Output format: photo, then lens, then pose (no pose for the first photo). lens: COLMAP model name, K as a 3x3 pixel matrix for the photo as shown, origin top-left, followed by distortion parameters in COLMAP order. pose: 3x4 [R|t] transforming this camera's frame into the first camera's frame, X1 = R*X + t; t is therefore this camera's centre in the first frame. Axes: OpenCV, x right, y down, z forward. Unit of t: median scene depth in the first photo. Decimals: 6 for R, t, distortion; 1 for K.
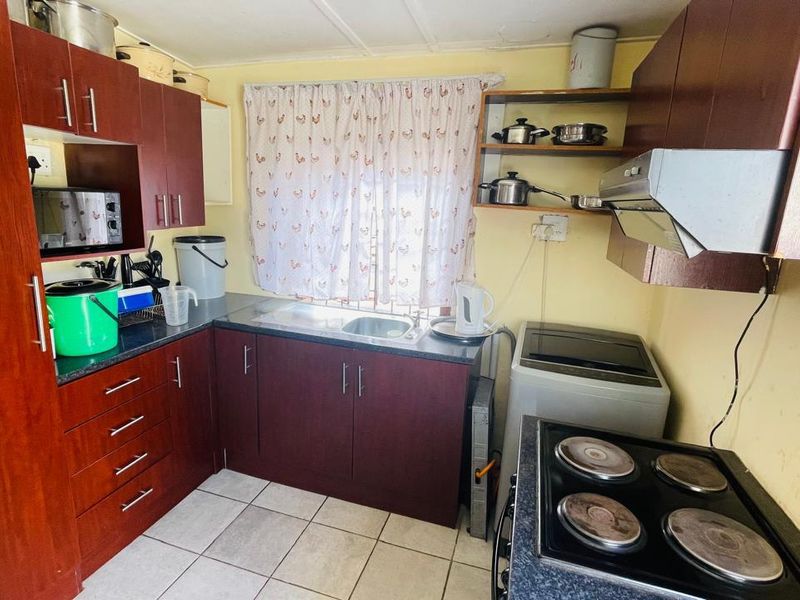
lens RADIAL K [[434.8, 0, 398.2], [0, 434.8, 296.5], [0, 0, 1]] dist [-0.006609, -0.007837]
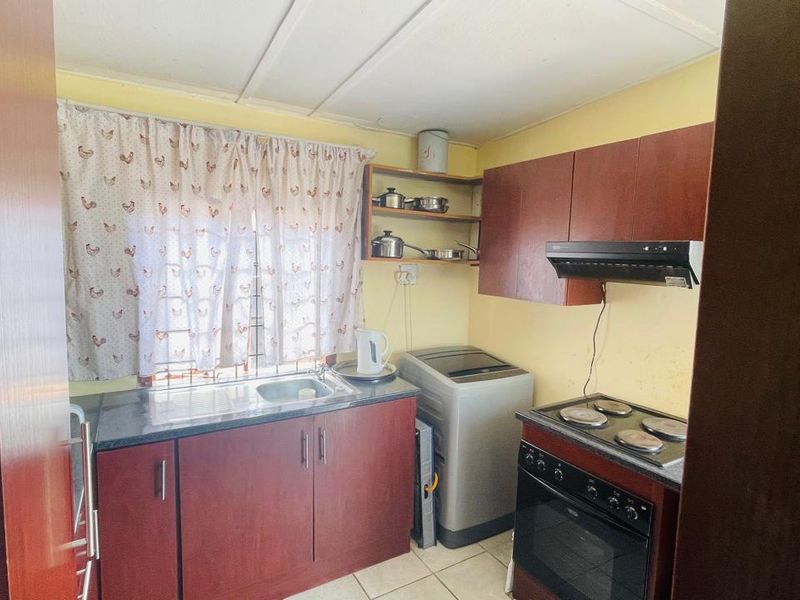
lens RADIAL K [[434.8, 0, 396.3], [0, 434.8, 297.3], [0, 0, 1]] dist [-0.006609, -0.007837]
pose [[0.669278, -0.100413, 0.736196, -0.626940], [0.165314, 0.986115, -0.015787, -0.083032], [-0.724388, 0.132270, 0.676585, 0.197887]]
